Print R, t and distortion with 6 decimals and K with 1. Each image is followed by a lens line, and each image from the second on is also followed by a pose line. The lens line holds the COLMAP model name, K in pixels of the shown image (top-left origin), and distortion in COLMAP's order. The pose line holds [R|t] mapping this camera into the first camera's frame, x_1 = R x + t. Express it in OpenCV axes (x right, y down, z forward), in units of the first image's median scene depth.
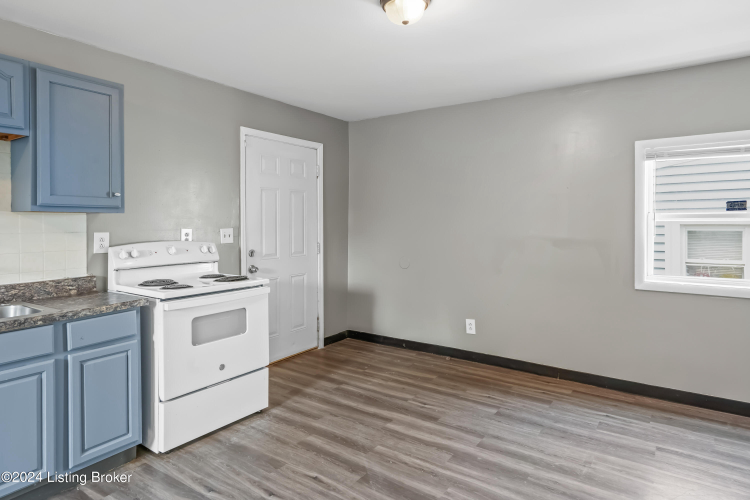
lens RADIAL K [[420.6, 0, 374.7], [0, 420.6, 223.0], [0, 0, 1]] dist [-0.000413, 0.000177]
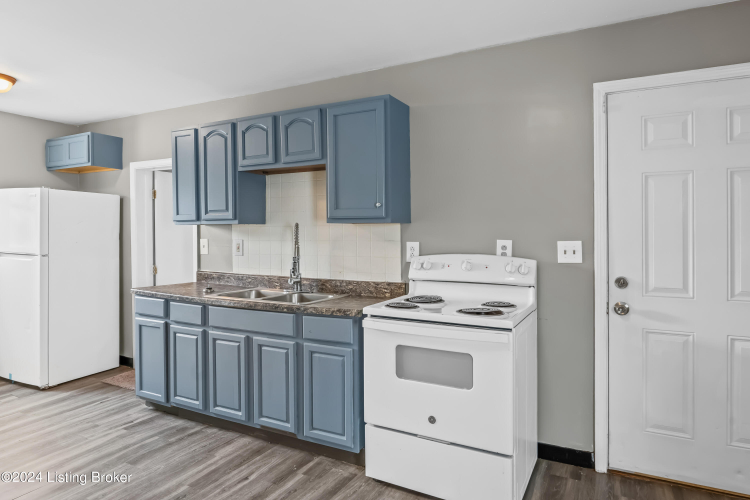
lens RADIAL K [[463.4, 0, 374.8], [0, 463.4, 230.1], [0, 0, 1]] dist [-0.026030, 0.000056]
pose [[0.120046, 0.003013, -0.992764, 0.478855], [-0.000043, 0.999995, 0.003030, -0.009567], [0.992768, -0.000321, 0.120046, 0.813046]]
